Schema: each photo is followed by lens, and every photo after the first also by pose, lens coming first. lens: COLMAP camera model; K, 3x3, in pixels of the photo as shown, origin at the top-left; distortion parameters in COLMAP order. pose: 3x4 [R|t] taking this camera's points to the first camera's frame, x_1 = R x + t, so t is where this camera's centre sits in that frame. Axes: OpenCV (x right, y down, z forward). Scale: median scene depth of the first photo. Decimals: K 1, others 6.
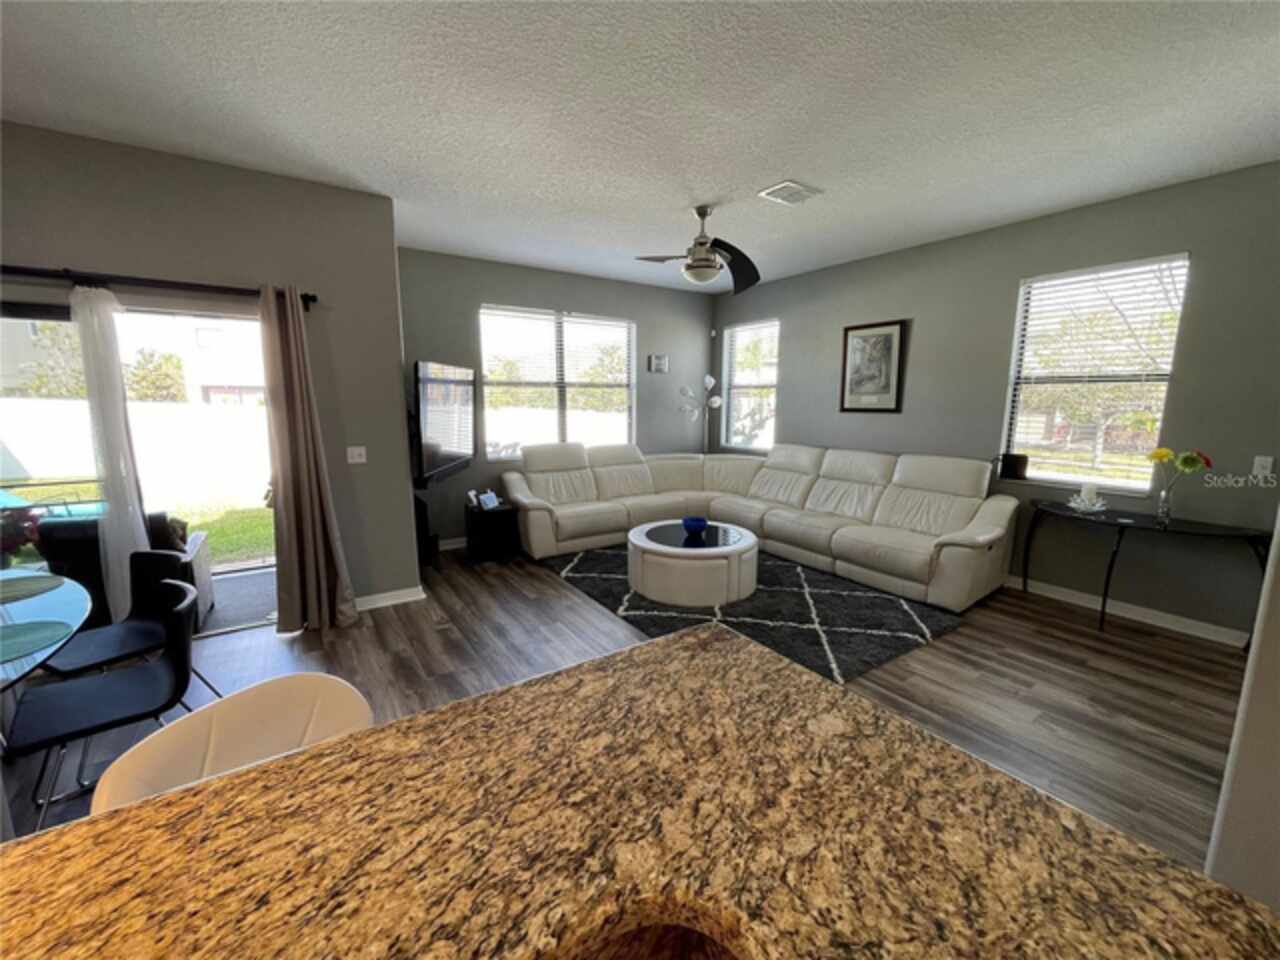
lens RADIAL K [[520.0, 0, 643.8], [0, 520.0, 480.1], [0, 0, 1]] dist [0.015511, 0.000054]
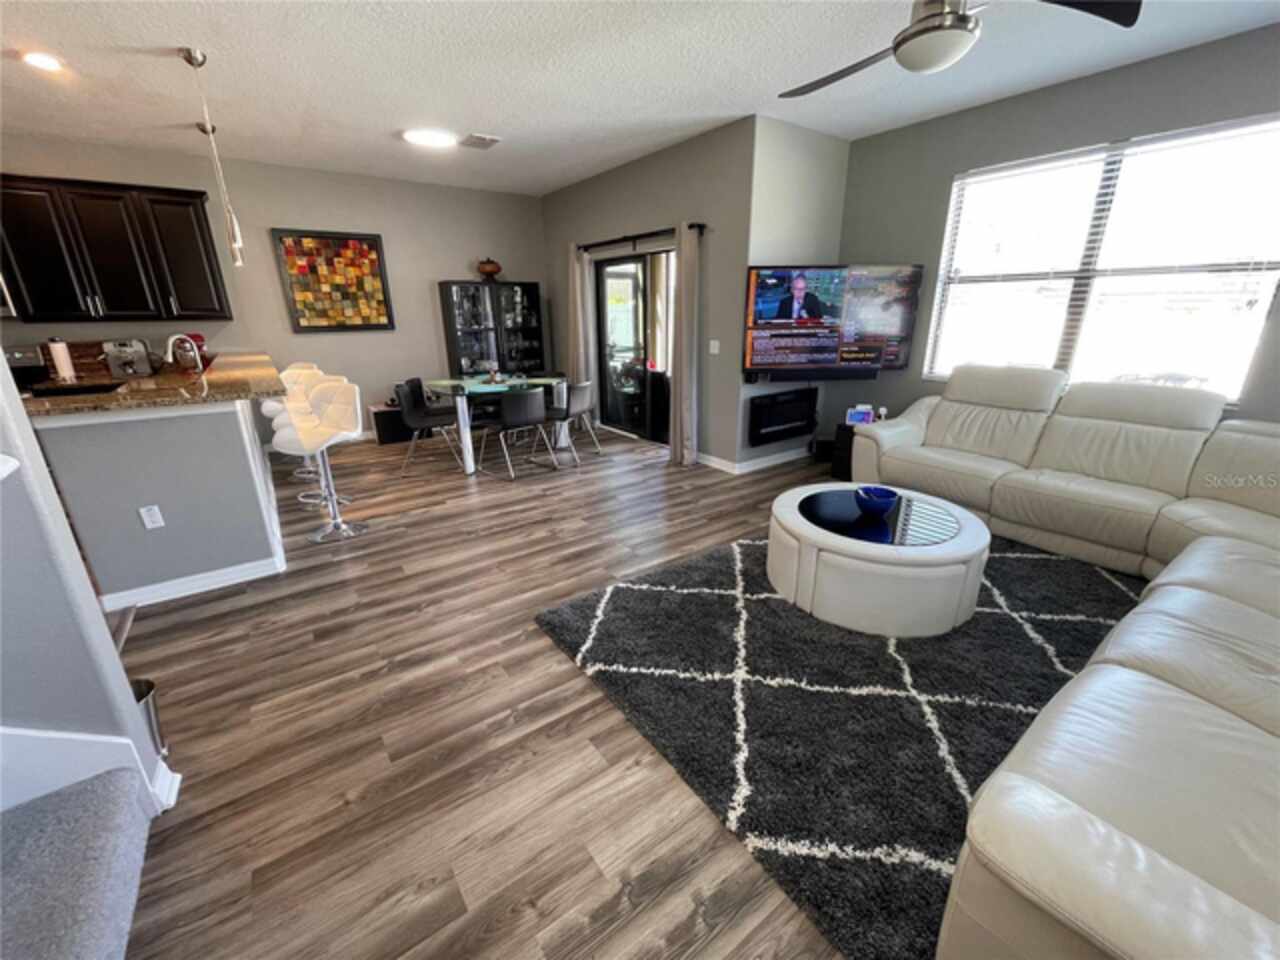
lens RADIAL K [[520.0, 0, 643.8], [0, 520.0, 480.1], [0, 0, 1]] dist [0.015511, 0.000054]
pose [[0.037948, 0.305837, -0.951327, 0.720160], [-0.154459, 0.942367, 0.296795, -0.085905], [0.987270, 0.135678, 0.083000, 0.688330]]
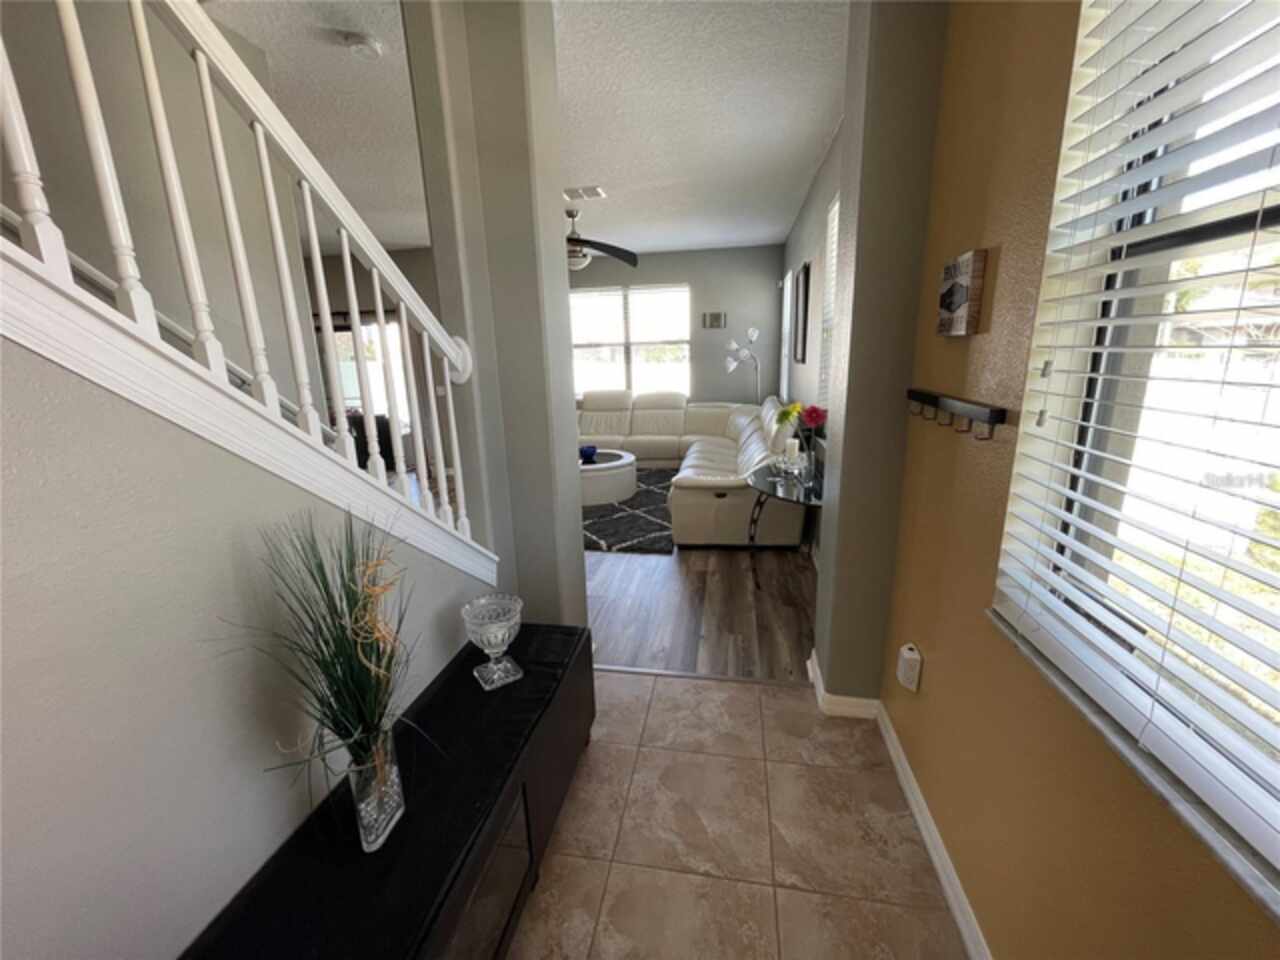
lens RADIAL K [[520.0, 0, 643.8], [0, 520.0, 480.1], [0, 0, 1]] dist [0.015511, 0.000054]
pose [[0.718244, 0.138536, -0.681861, 1.174128], [-0.079371, 0.989894, 0.117514, -0.009123], [0.691250, -0.030284, 0.721981, 0.130412]]
